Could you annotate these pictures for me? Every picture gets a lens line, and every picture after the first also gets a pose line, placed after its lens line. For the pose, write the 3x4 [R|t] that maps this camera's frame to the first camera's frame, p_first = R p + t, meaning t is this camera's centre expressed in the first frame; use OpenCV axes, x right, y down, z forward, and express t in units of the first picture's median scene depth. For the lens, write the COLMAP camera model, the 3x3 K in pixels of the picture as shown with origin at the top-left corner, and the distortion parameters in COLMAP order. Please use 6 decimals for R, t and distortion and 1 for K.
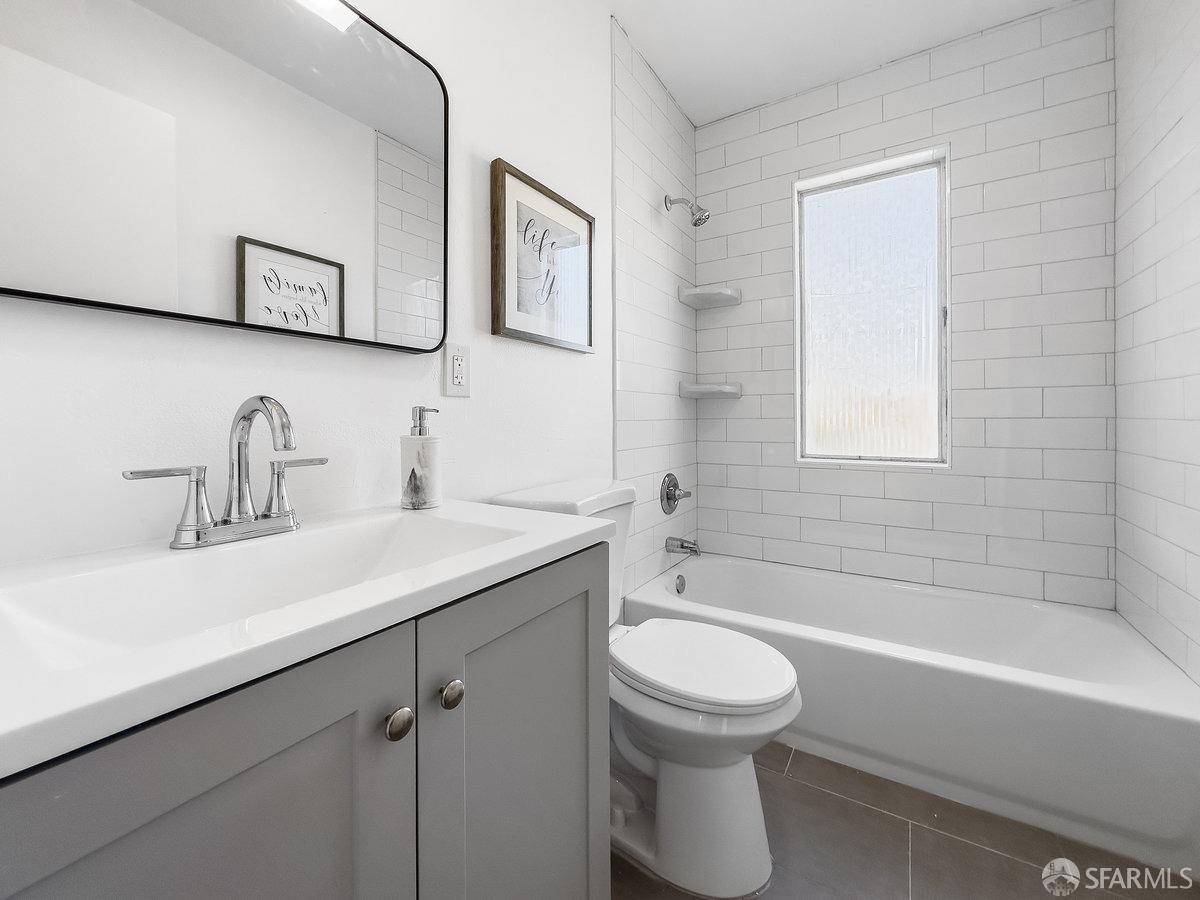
lens RADIAL K [[487.7, 0, 601.7], [0, 487.7, 437.7], [0, 0, 1]] dist [-0.001398, 0.000154]
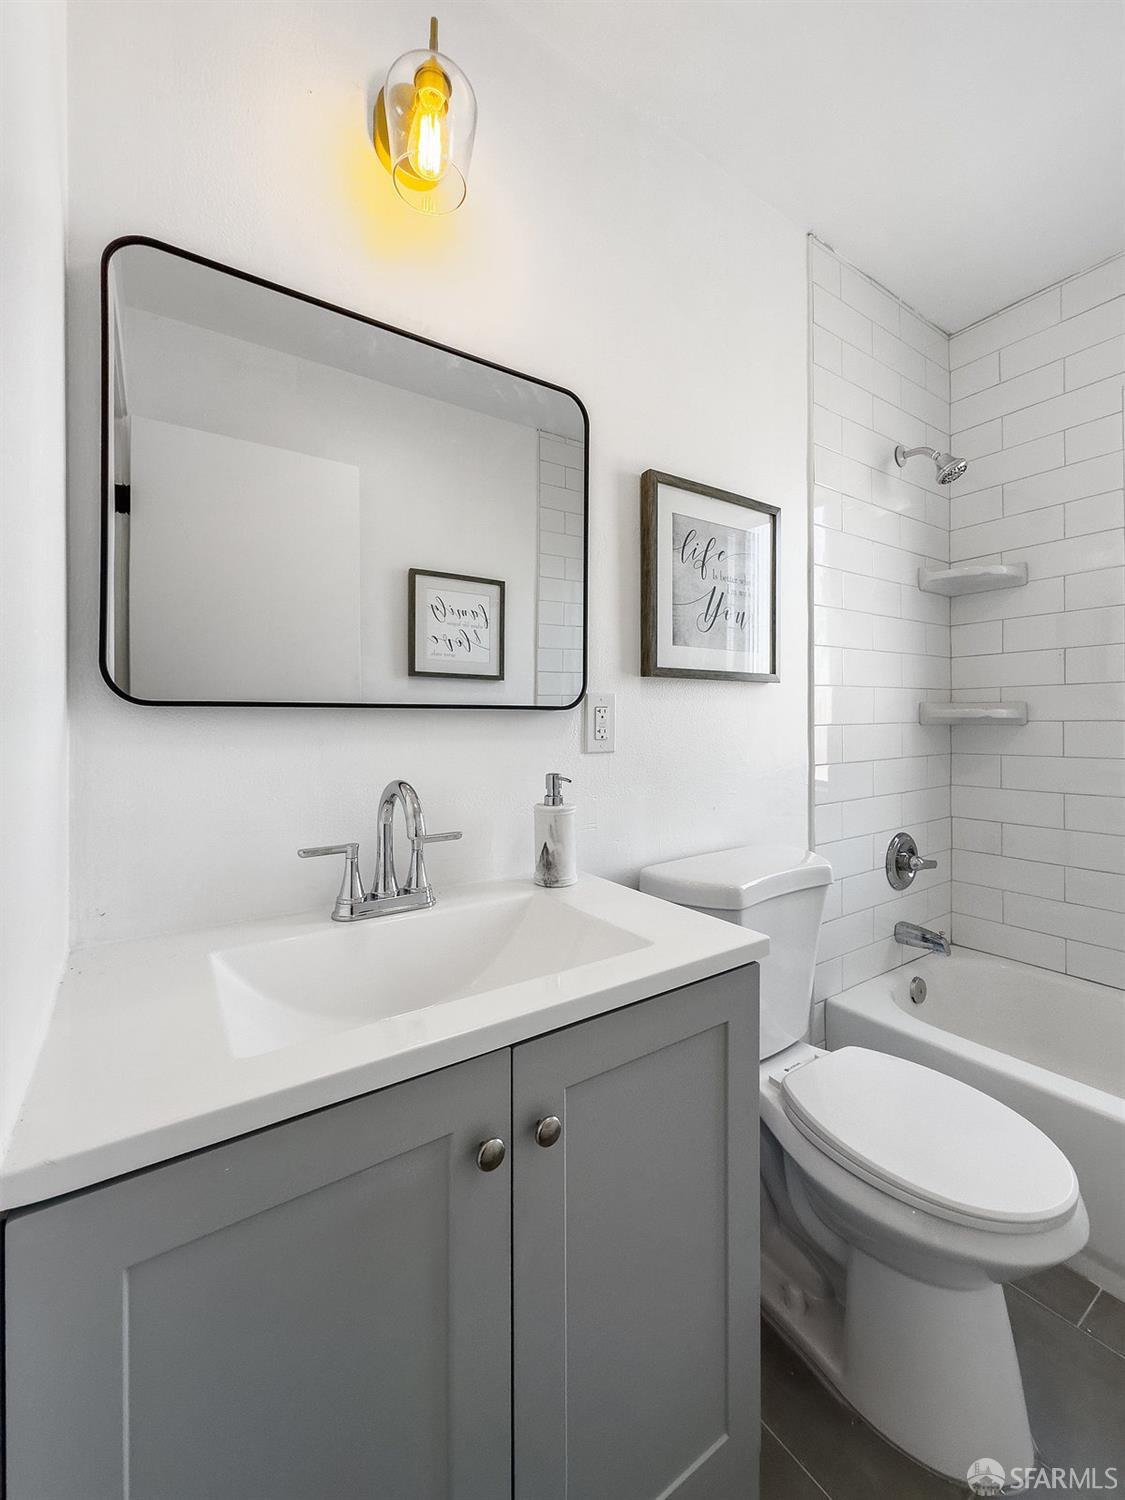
lens RADIAL K [[609.6, 0, 559.8], [0, 609.6, 745.7], [0, 0, 1]] dist [-0.001398, 0.000154]
pose [[0.913123, 0.008531, -0.407594, 0.078293], [-0.007731, 0.999964, 0.003608, -0.092799], [0.407610, -0.000143, 0.913156, -0.027628]]
